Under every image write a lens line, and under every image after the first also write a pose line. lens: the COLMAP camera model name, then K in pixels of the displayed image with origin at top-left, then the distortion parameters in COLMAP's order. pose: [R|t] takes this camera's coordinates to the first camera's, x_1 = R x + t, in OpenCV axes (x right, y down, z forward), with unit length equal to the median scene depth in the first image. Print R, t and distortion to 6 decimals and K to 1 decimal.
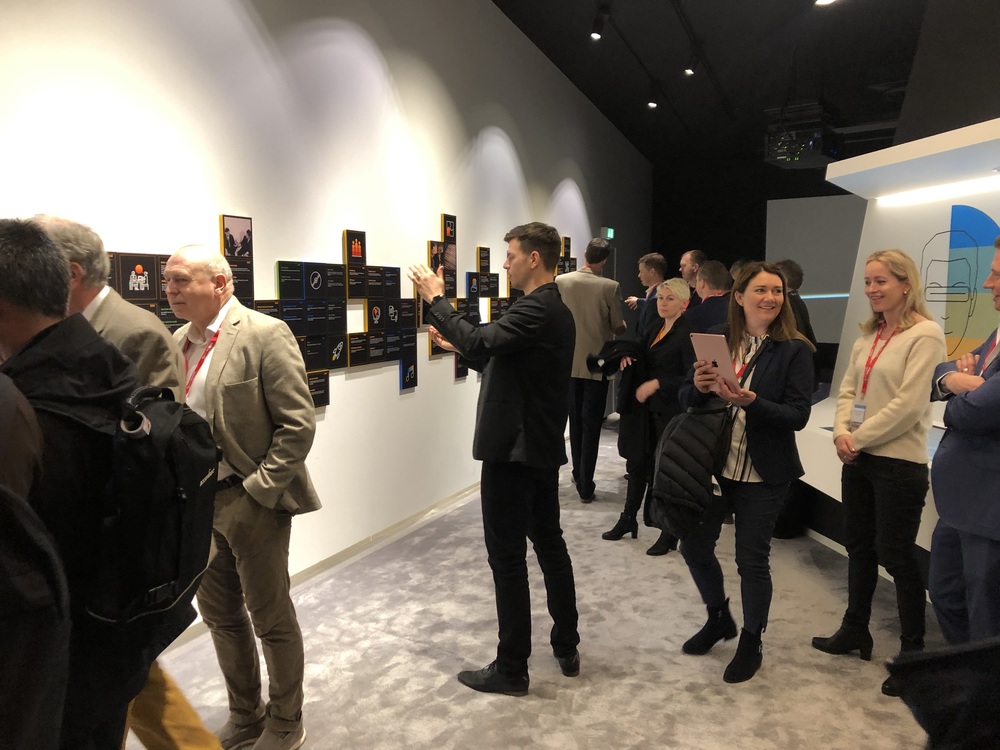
lens RADIAL K [[819.7, 0, 503.1], [0, 819.7, 374.8], [0, 0, 1]] dist [0.014699, -0.005602]
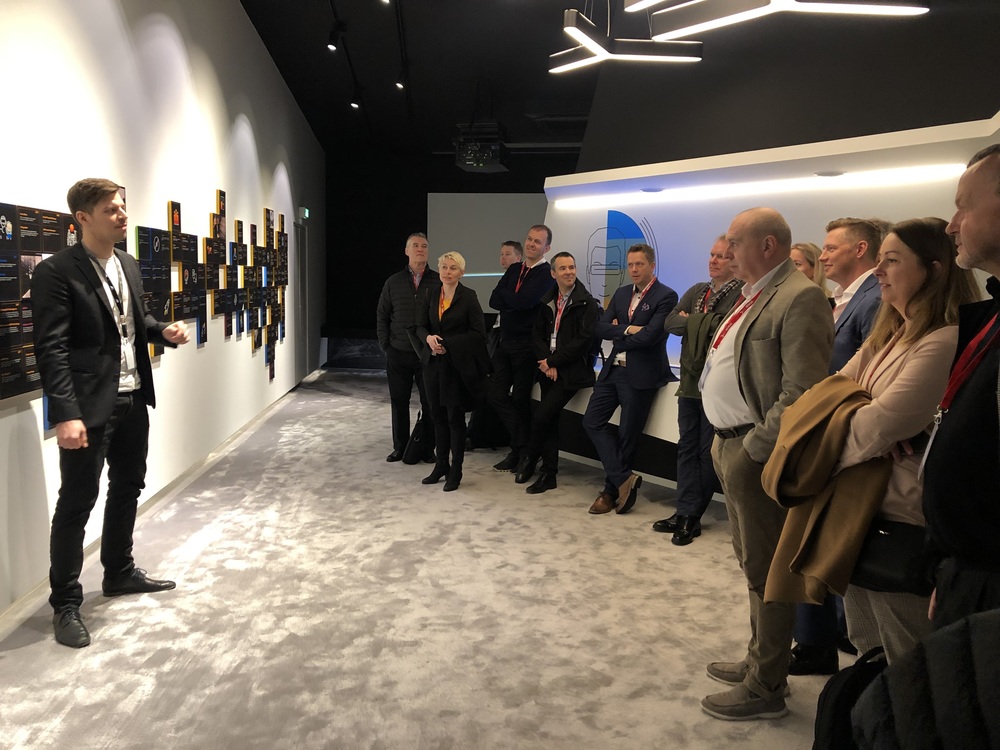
lens RADIAL K [[819.7, 0, 496.1], [0, 819.7, 372.5], [0, 0, 1]] dist [0.014699, -0.005602]
pose [[0.886004, -0.034098, 0.462421, -0.279919], [0.024925, 0.999353, 0.025933, 0.037636], [-0.463006, -0.011451, 0.886281, -0.194200]]
